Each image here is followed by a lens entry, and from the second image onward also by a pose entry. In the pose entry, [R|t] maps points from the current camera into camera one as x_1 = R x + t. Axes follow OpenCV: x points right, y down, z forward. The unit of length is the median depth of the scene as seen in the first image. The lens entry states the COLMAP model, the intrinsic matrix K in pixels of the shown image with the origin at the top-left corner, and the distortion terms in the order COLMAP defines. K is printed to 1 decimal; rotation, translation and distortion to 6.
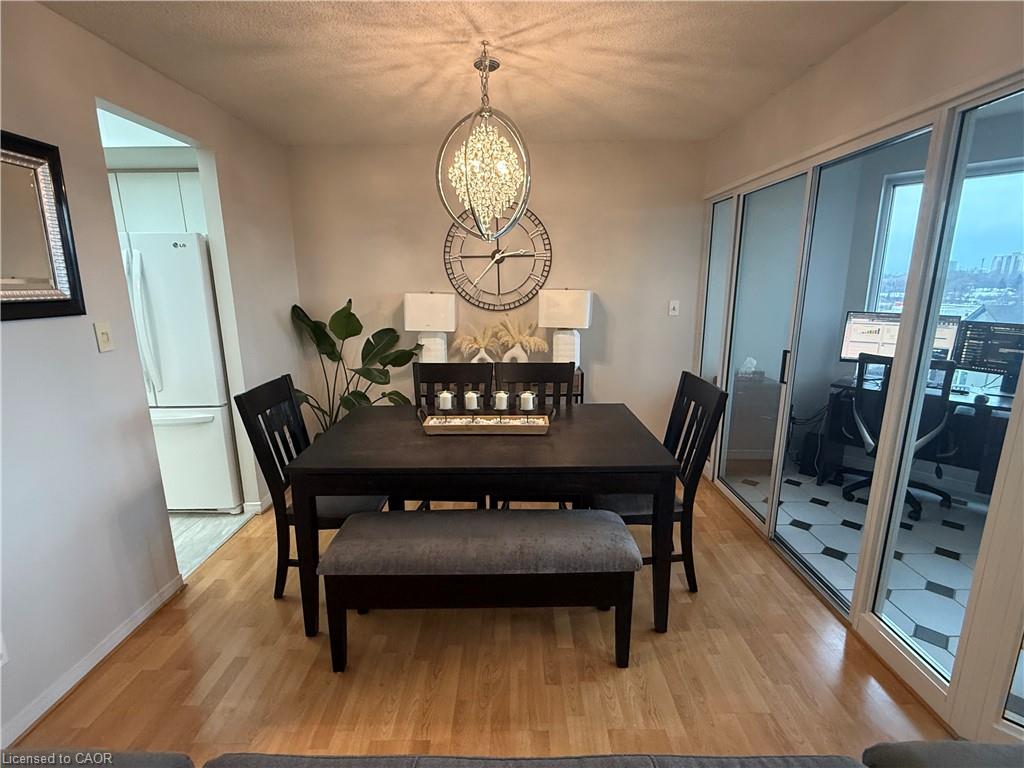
lens RADIAL K [[473.3, 0, 511.1], [0, 473.3, 385.4], [0, 0, 1]] dist [0.004274, -0.000281]
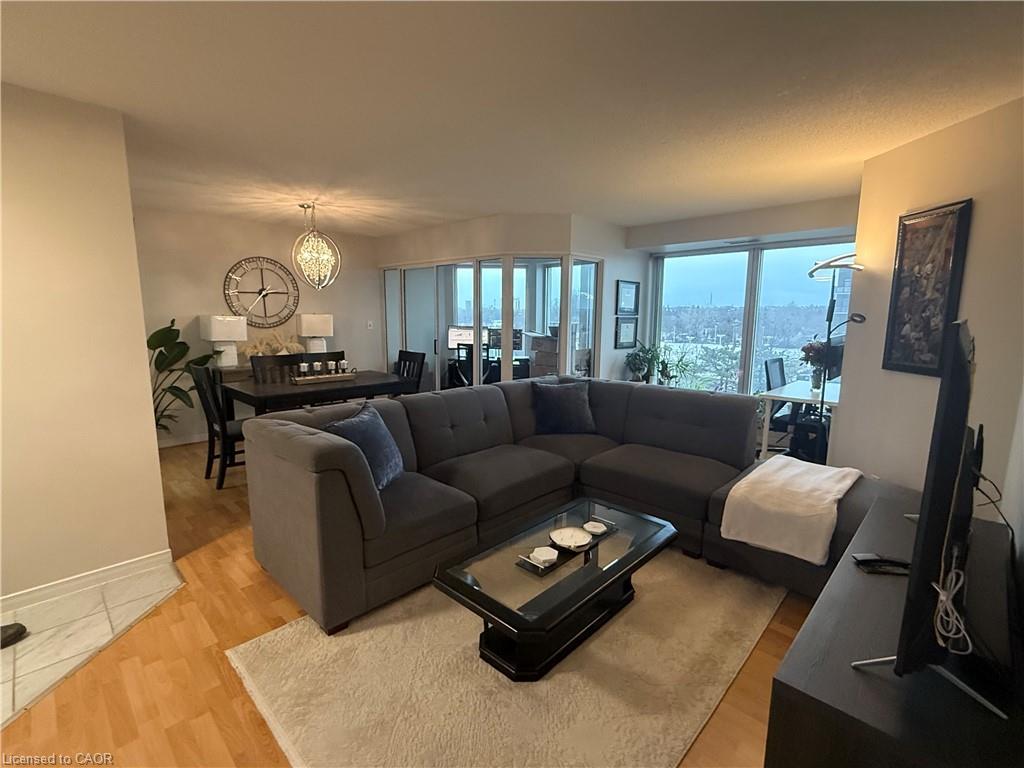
lens RADIAL K [[473.3, 0, 512.2], [0, 473.3, 381.7], [0, 0, 1]] dist [0.004274, -0.000281]
pose [[0.695368, -0.094186, 0.712455, -0.611526], [0.146368, 0.989156, -0.012091, 0.156337], [-0.703590, 0.112688, 0.701614, -0.641716]]
